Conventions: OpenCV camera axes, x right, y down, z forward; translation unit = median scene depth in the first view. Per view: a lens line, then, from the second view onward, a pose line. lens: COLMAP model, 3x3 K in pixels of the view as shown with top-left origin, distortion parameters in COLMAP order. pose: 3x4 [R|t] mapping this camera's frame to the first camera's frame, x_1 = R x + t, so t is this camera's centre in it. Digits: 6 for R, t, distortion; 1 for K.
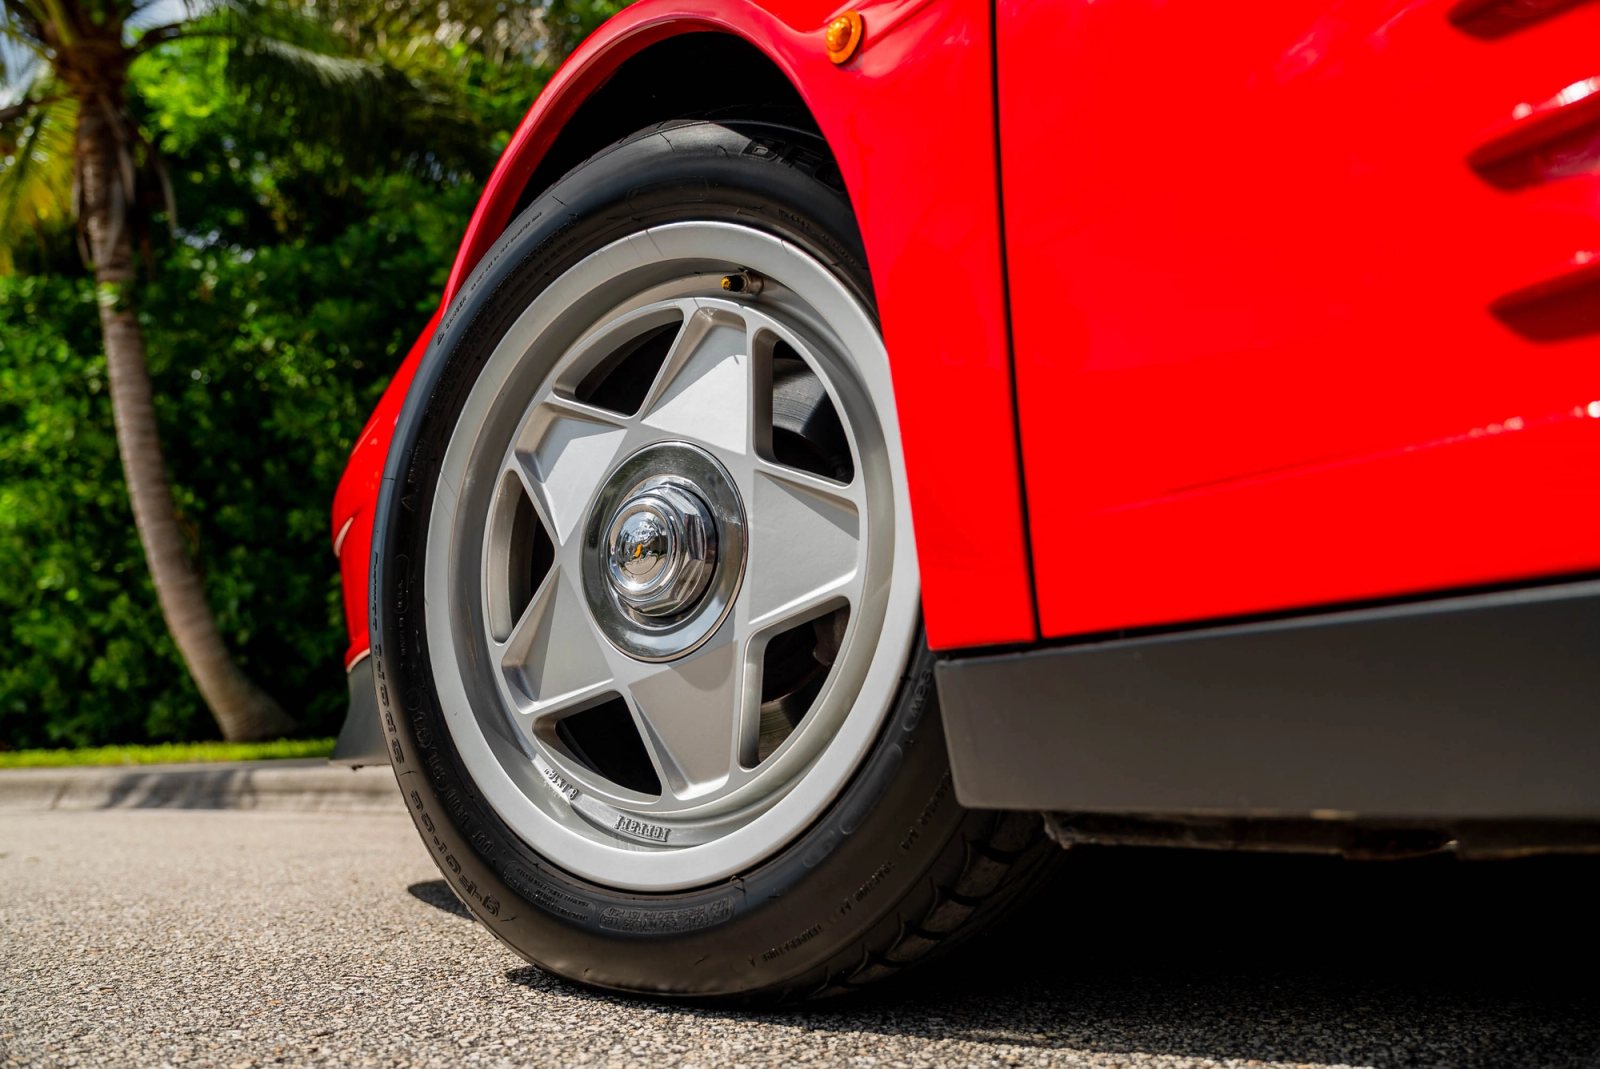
lens RADIAL K [[1332.3, 0, 793.5], [0, 1332.3, 526.8], [0, 0, 1]] dist [0.003389, 0.024924]
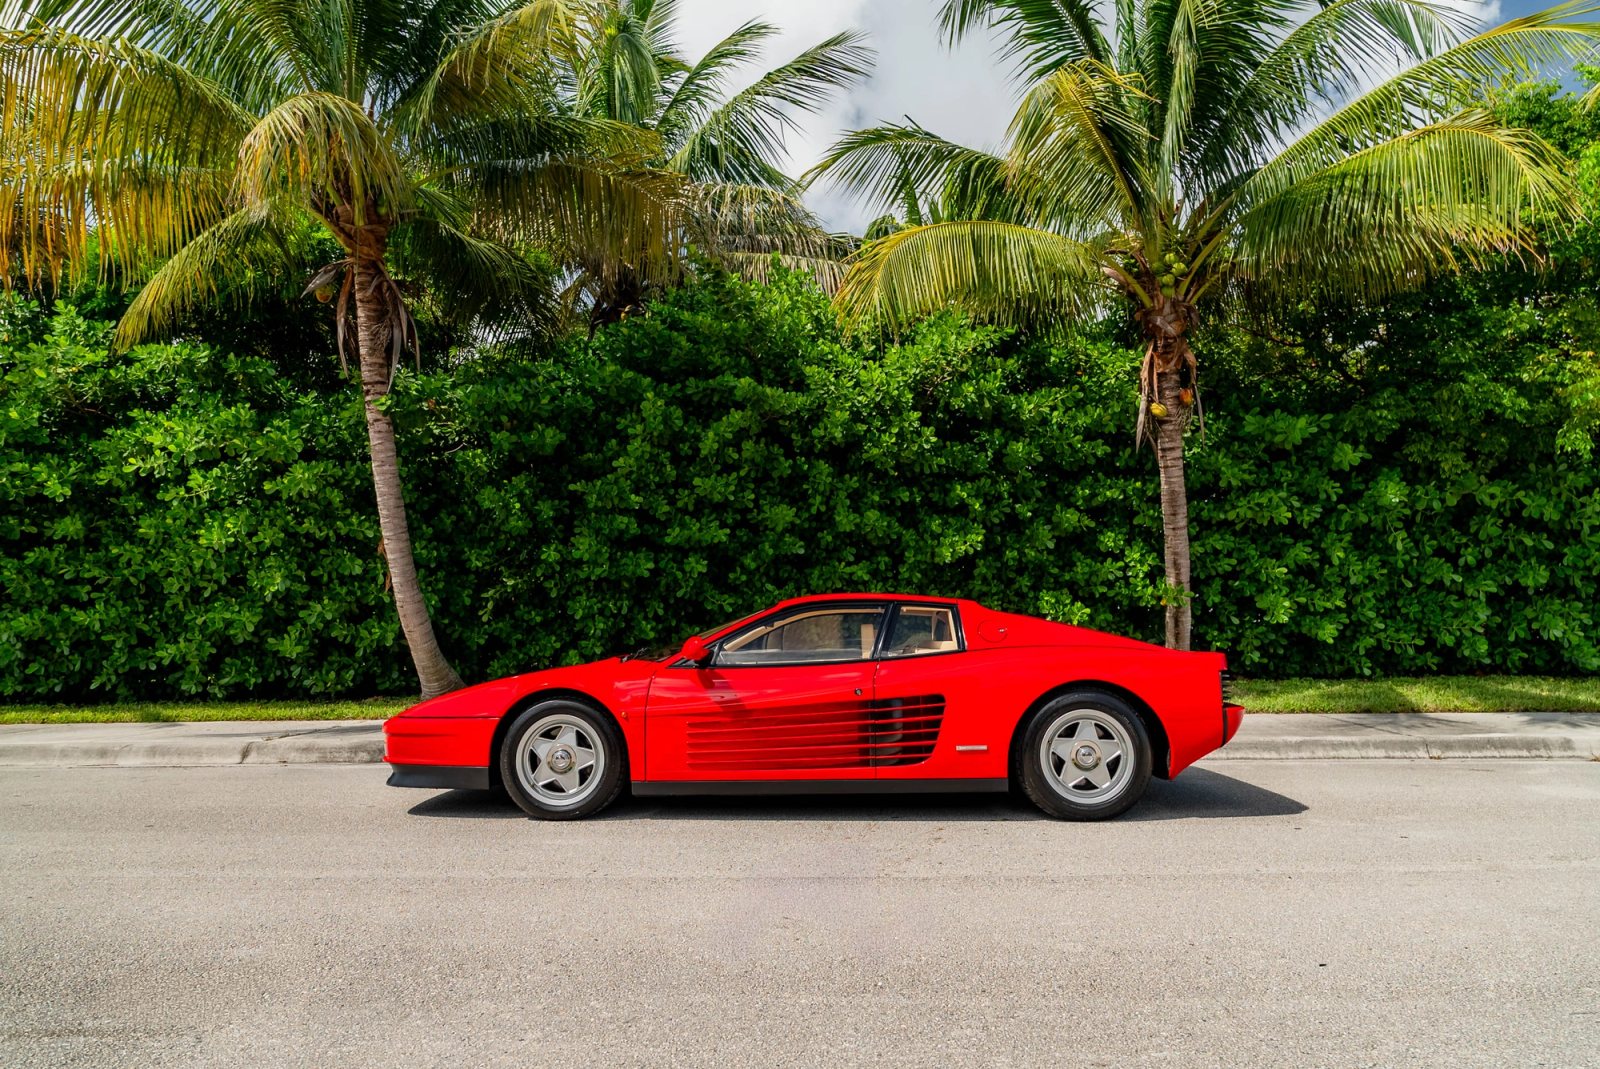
lens RADIAL K [[944.8, 0, 821.8], [0, 944.8, 556.9], [0, 0, 1]] dist [-0.028421, 0.012834]
pose [[0.858671, 0.051745, 0.509908, -0.575758], [-0.089399, 0.994760, 0.049597, -0.093305], [-0.504670, -0.088173, 0.858798, -0.142590]]
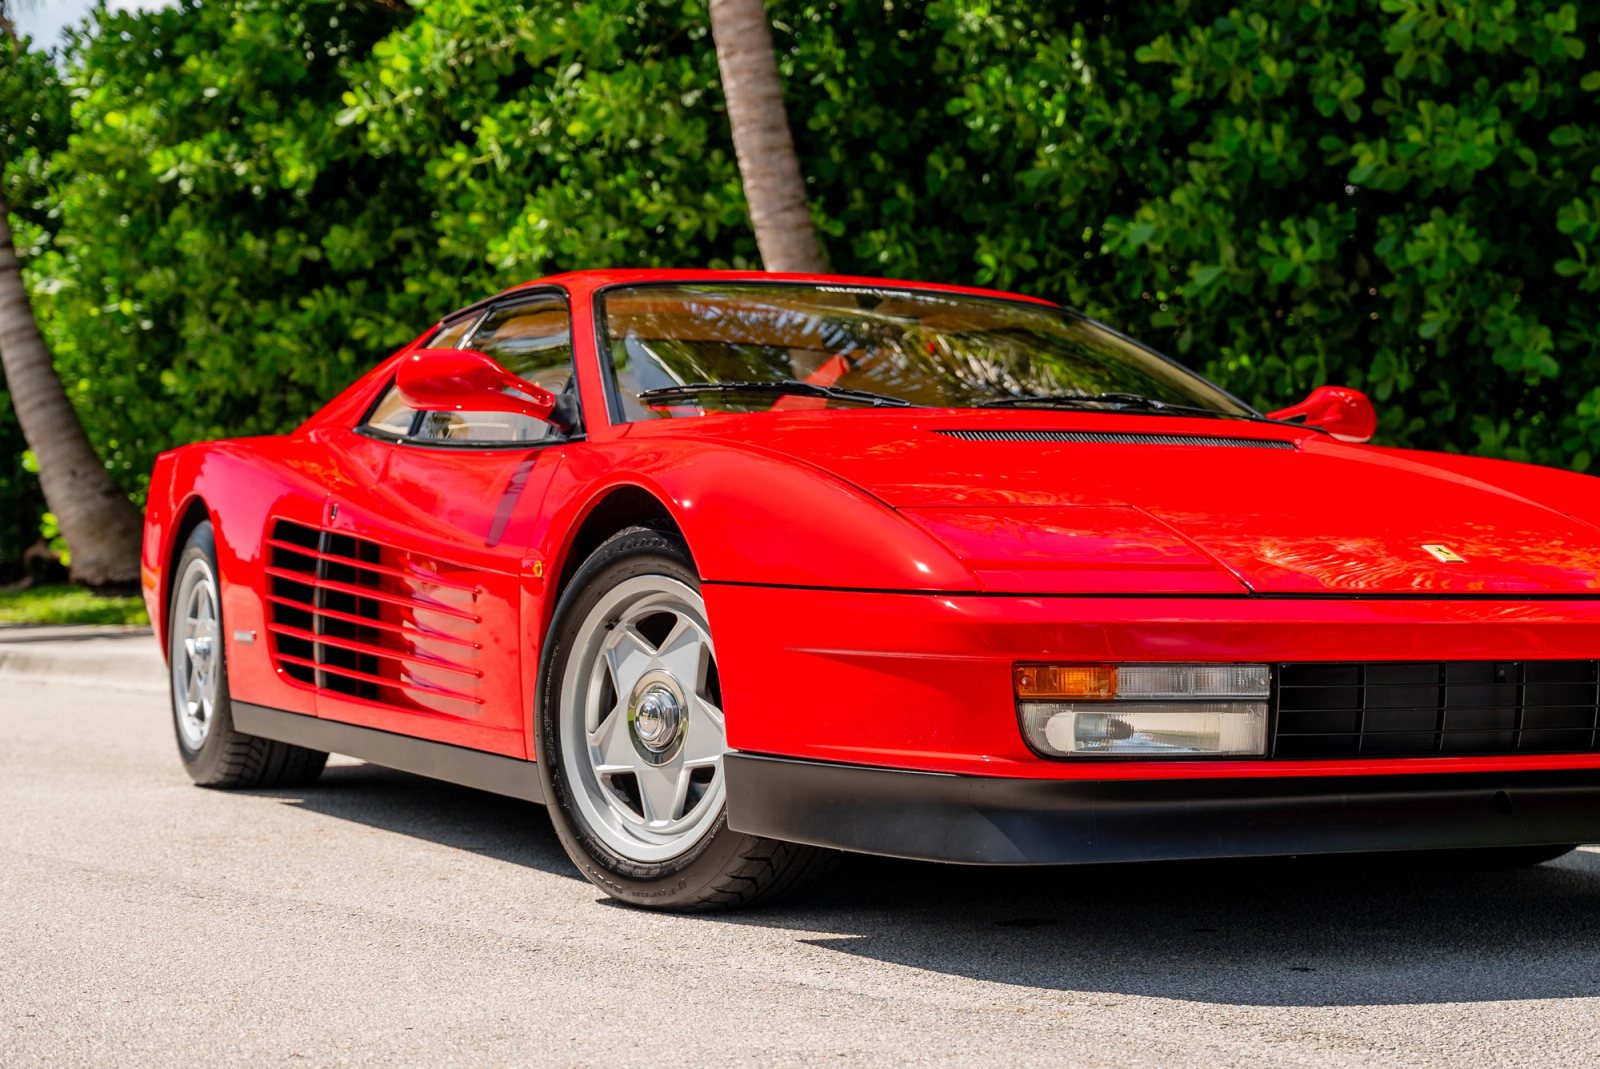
lens RADIAL K [[2947.8, 0, 860.4], [0, 2947.8, 559.1], [0, 0, 1]] dist [0.050630, 0.000000]
pose [[0.966691, 0.017213, -0.255368, -0.079311], [0.028189, 0.984506, 0.173071, -0.103123], [0.254390, -0.174505, 0.951227, -0.334605]]
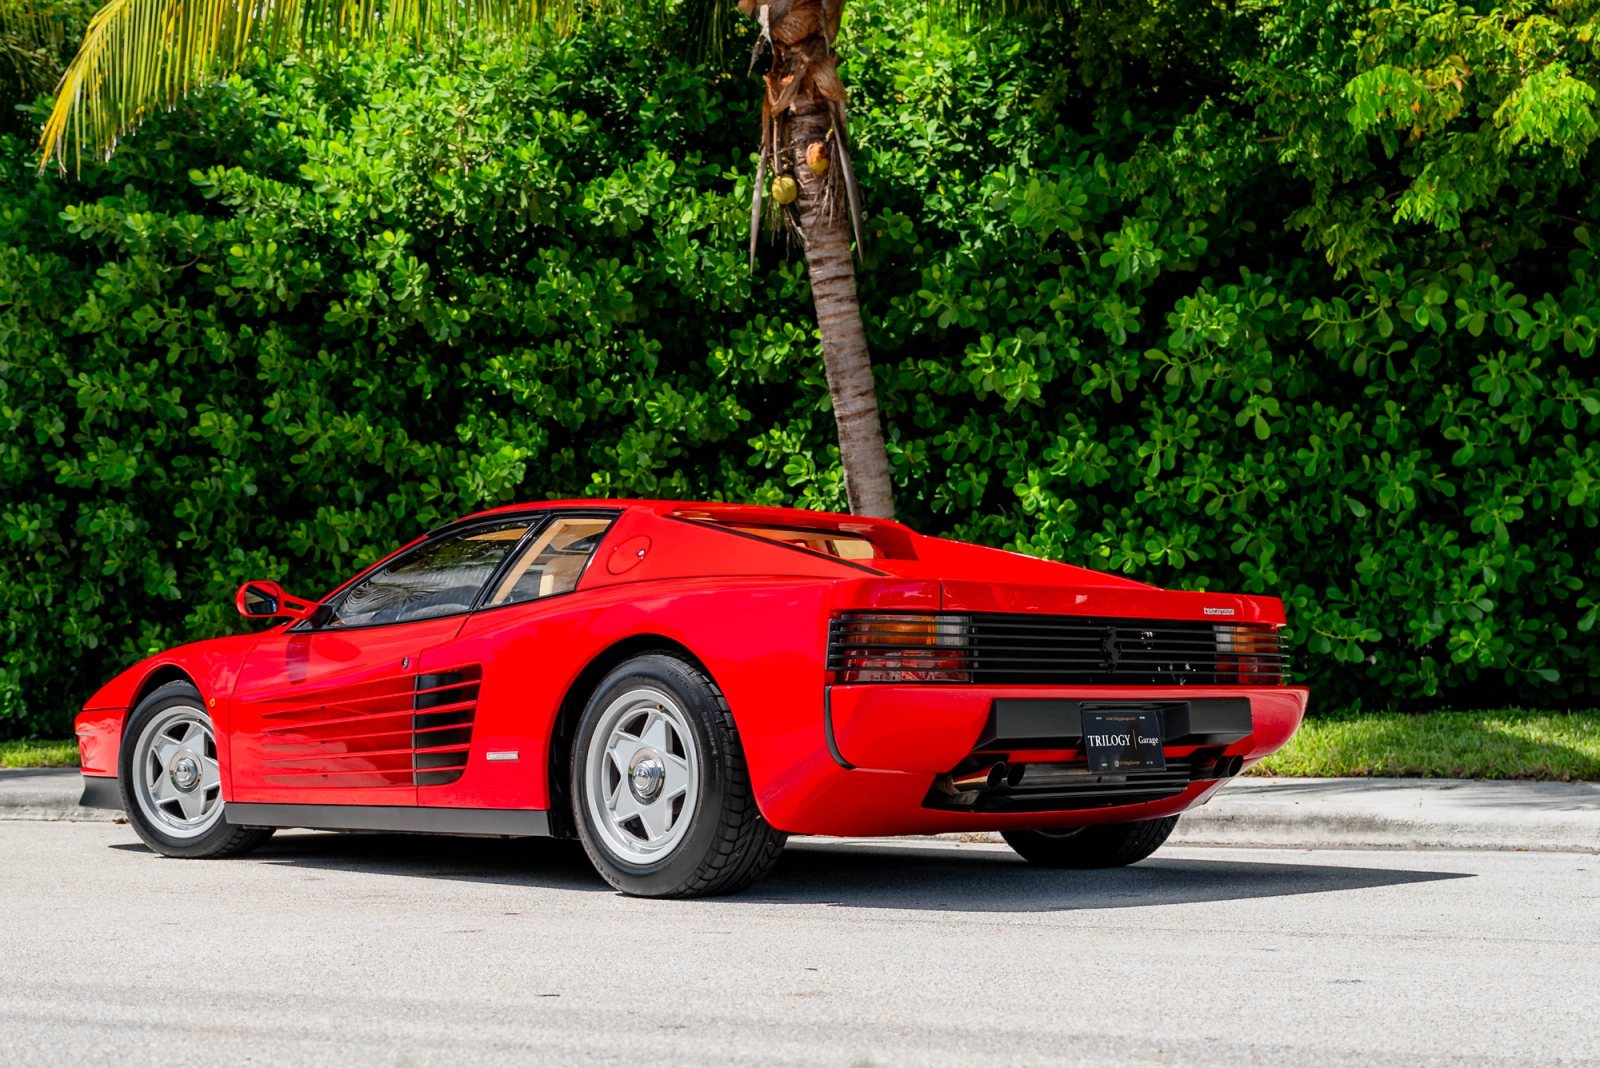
lens RADIAL K [[2370.9, 0, 811.4], [0, 2370.9, 601.5], [0, 0, 1]] dist [0.024260, 0.000000]
pose [[0.992299, 0.006416, 0.123698, 0.108400], [-0.021976, 0.991934, 0.124837, -0.171948], [-0.121900, -0.126594, 0.984436, -0.769881]]
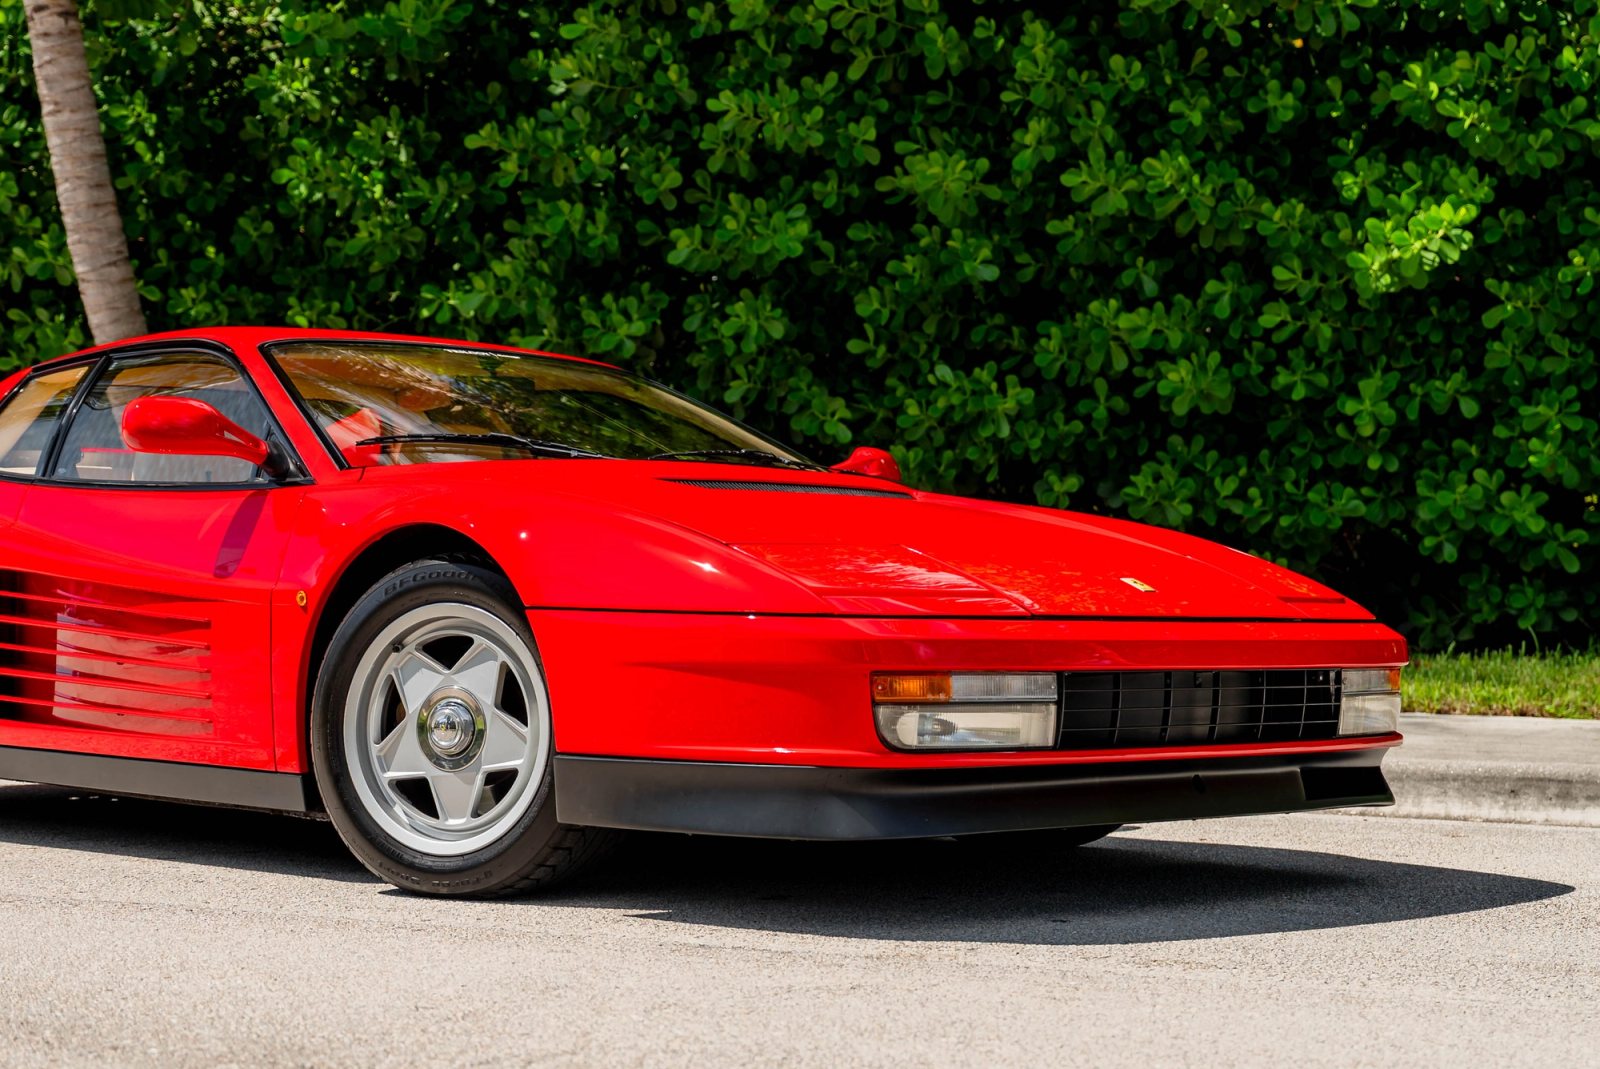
lens RADIAL K [[2824.4, 0, 828.8], [0, 2824.4, 626.8], [0, 0, 1]] dist [0.033723, 0.000000]
pose [[0.997766, 0.018146, 0.064302, -0.199491], [-0.029414, 0.983427, 0.178901, -0.109496], [-0.059990, -0.180392, 0.981764, -0.405055]]
